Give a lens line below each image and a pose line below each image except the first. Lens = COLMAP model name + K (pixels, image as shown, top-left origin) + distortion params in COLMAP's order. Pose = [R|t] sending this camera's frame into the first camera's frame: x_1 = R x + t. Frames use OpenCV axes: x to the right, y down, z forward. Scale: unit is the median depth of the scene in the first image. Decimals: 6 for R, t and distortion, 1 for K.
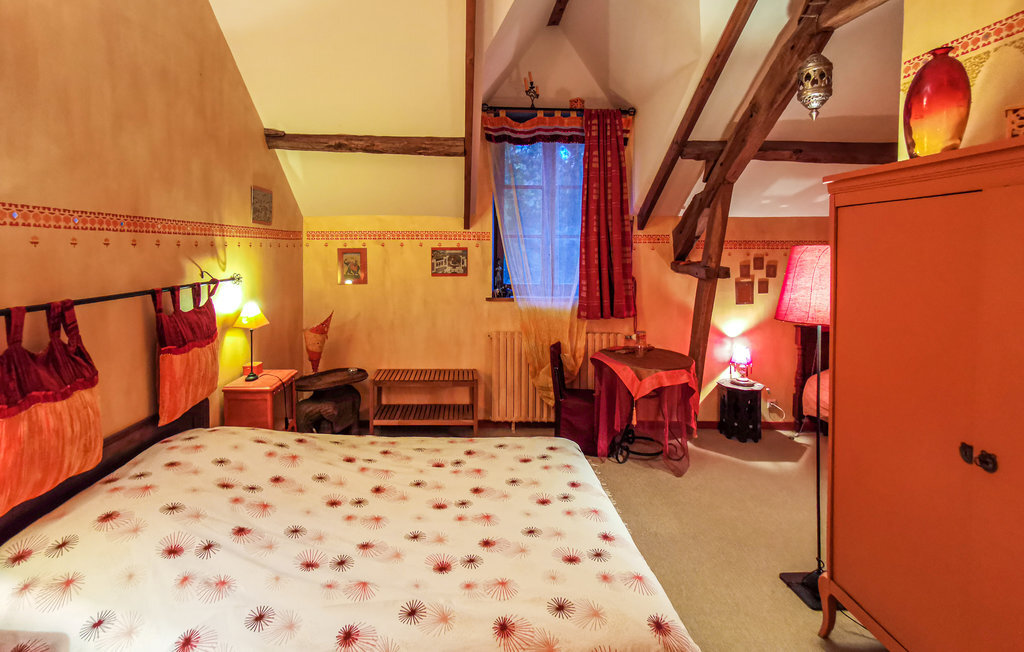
lens RADIAL K [[511.7, 0, 512.0], [0, 511.7, 326.0], [0, 0, 1]] dist [-0.012946, 0.022199]
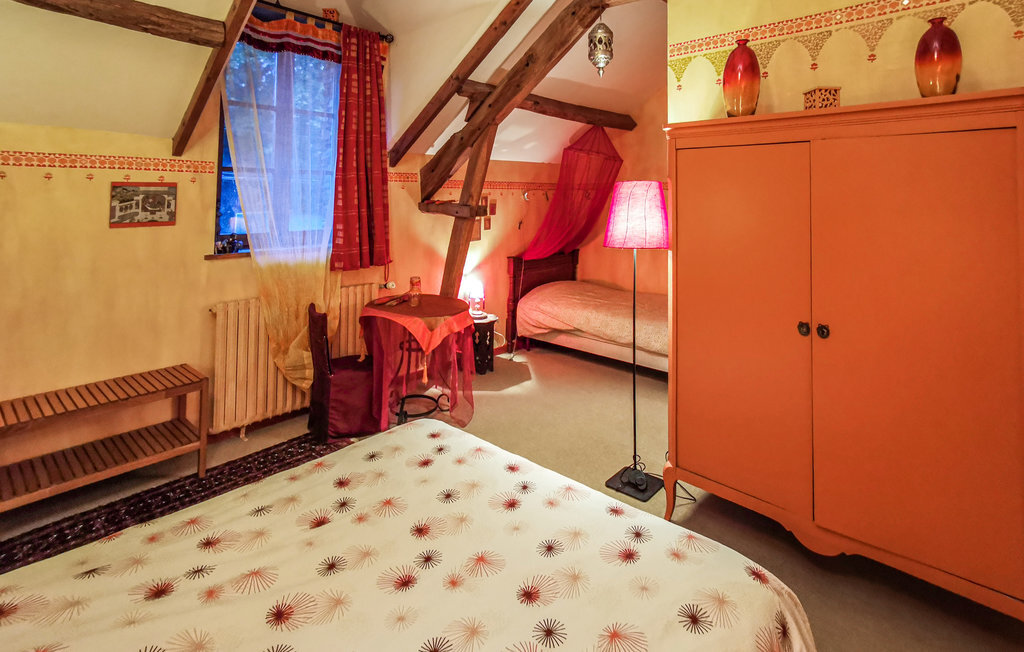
lens RADIAL K [[510.1, 0, 513.2], [0, 510.1, 220.5], [0, 0, 1]] dist [0.001470, 0.000617]
pose [[0.706189, -0.036662, 0.707074, -0.254563], [0.107060, 0.992705, -0.055454, -0.019777], [-0.699883, 0.114860, 0.704962, 0.224275]]
